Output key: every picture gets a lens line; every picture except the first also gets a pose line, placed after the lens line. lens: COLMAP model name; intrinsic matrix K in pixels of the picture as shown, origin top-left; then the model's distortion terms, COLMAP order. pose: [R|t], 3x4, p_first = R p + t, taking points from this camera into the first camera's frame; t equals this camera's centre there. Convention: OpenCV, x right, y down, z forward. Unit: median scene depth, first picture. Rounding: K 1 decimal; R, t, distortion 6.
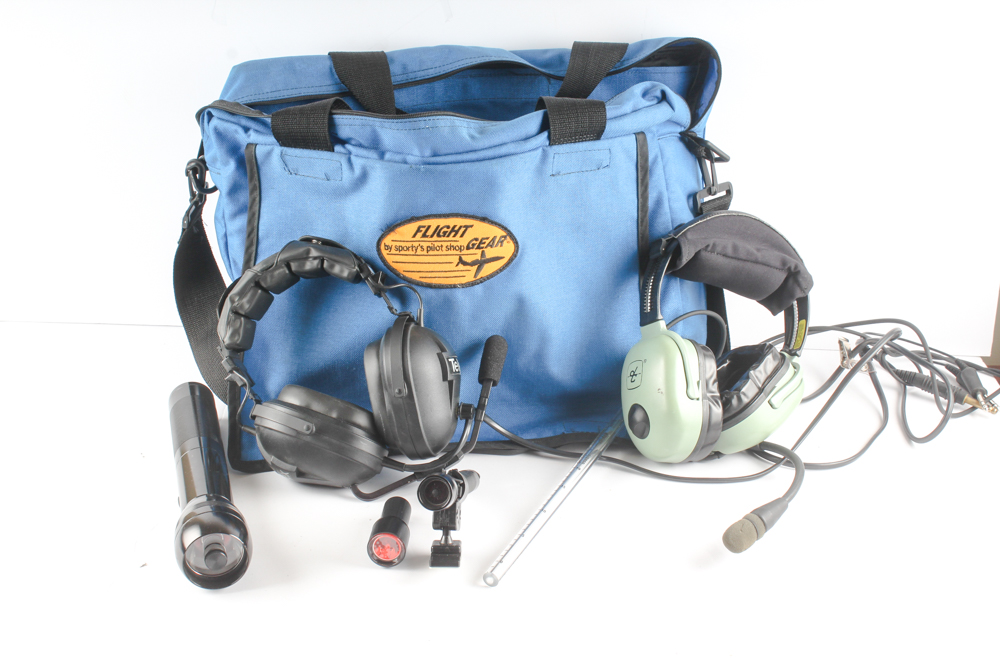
lens RADIAL K [[1520.0, 0, 500.0], [0, 1520.0, 333.5], [0, 0, 1]] dist [-0.002252, 0.001856]
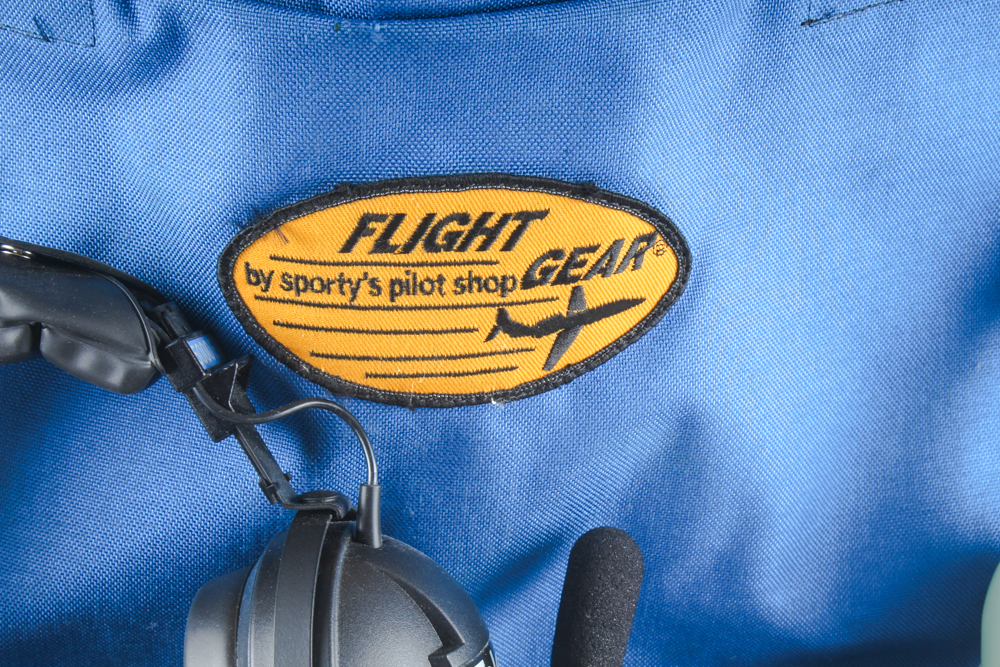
lens RADIAL K [[2376.3, 0, 500.0], [0, 2376.3, 333.5], [0, 0, 1]] dist [0.050738, 0.229090]
pose [[0.999031, -0.002548, 0.043948, -0.046718], [-0.006609, 0.978326, 0.206966, -0.141837], [-0.043523, -0.207056, 0.977361, 0.539008]]
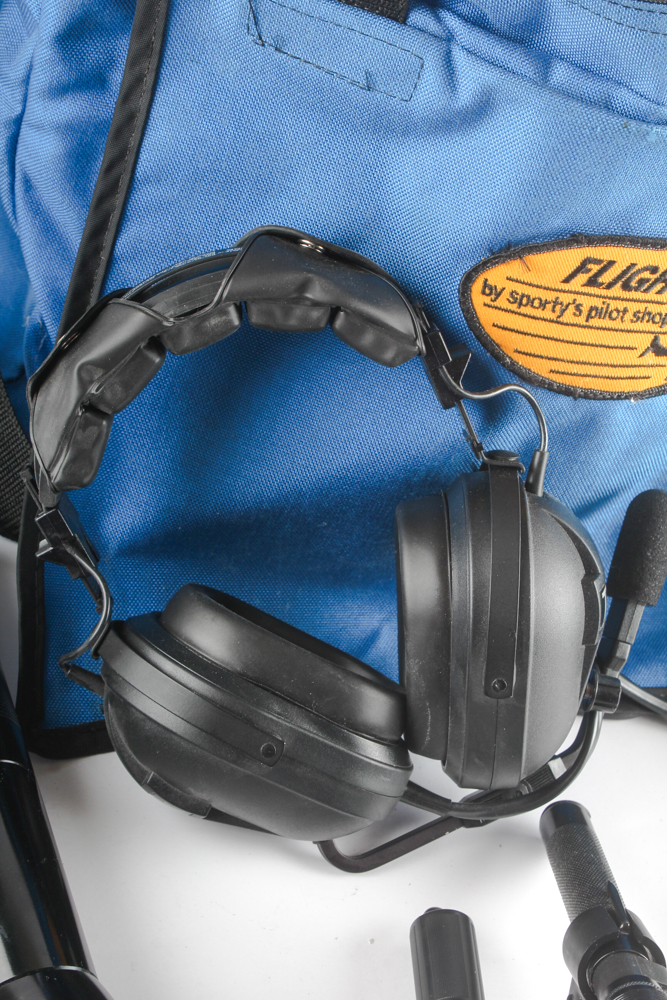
lens RADIAL K [[1878.0, 0, 333.5], [0, 1878.0, 500.0], [0, 0, 1]] dist [-0.009412, 0.078568]
pose [[0.962630, 0.092663, 0.254473, -0.232204], [-0.179353, 0.922179, 0.342665, -0.166159], [-0.202917, -0.375500, 0.904336, 0.542067]]
